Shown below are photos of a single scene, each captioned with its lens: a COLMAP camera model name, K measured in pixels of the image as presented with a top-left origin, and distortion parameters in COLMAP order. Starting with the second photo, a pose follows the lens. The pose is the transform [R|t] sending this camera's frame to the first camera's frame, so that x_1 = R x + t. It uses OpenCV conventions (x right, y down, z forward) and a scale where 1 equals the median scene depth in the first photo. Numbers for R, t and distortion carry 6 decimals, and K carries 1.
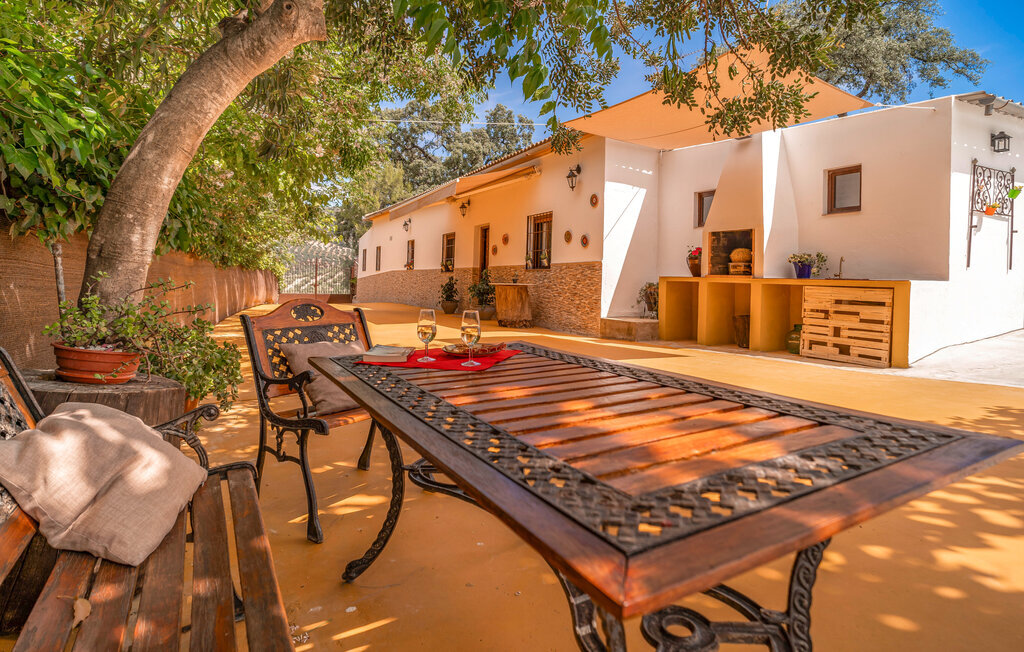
lens RADIAL K [[526.1, 0, 512.3], [0, 526.1, 325.6], [0, 0, 1]] dist [-0.011074, -0.000606]
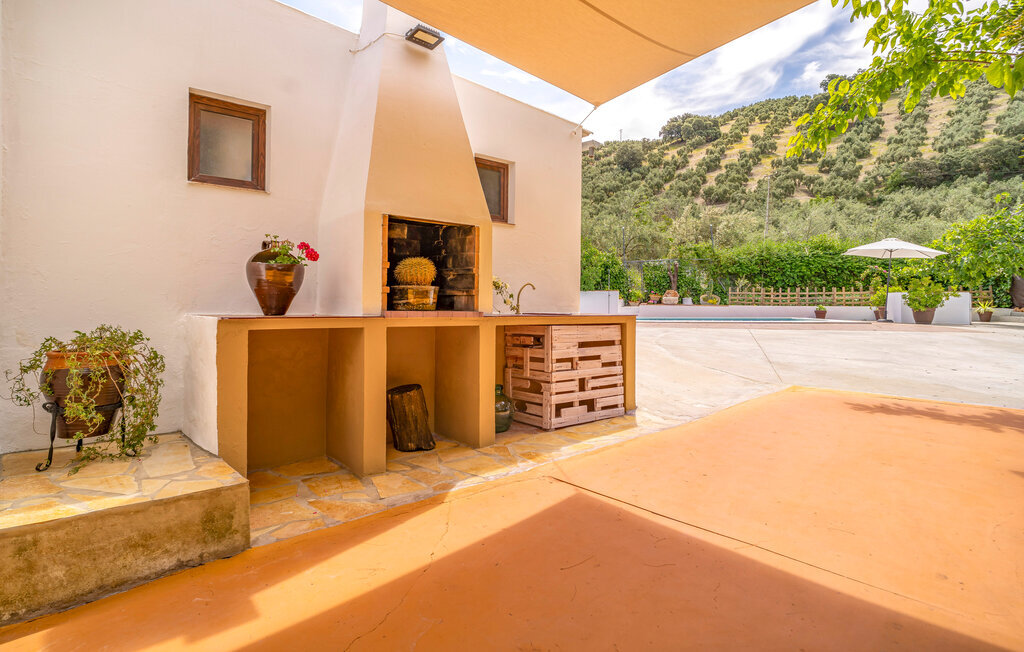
lens RADIAL K [[526.1, 0, 520.8], [0, 526.1, 317.5], [0, 0, 1]] dist [-0.011074, -0.000606]
pose [[-0.186368, -0.021118, 0.982253, -0.104192], [0.096725, 0.994518, 0.039734, -0.122446], [-0.977707, 0.102414, -0.183303, 1.215698]]
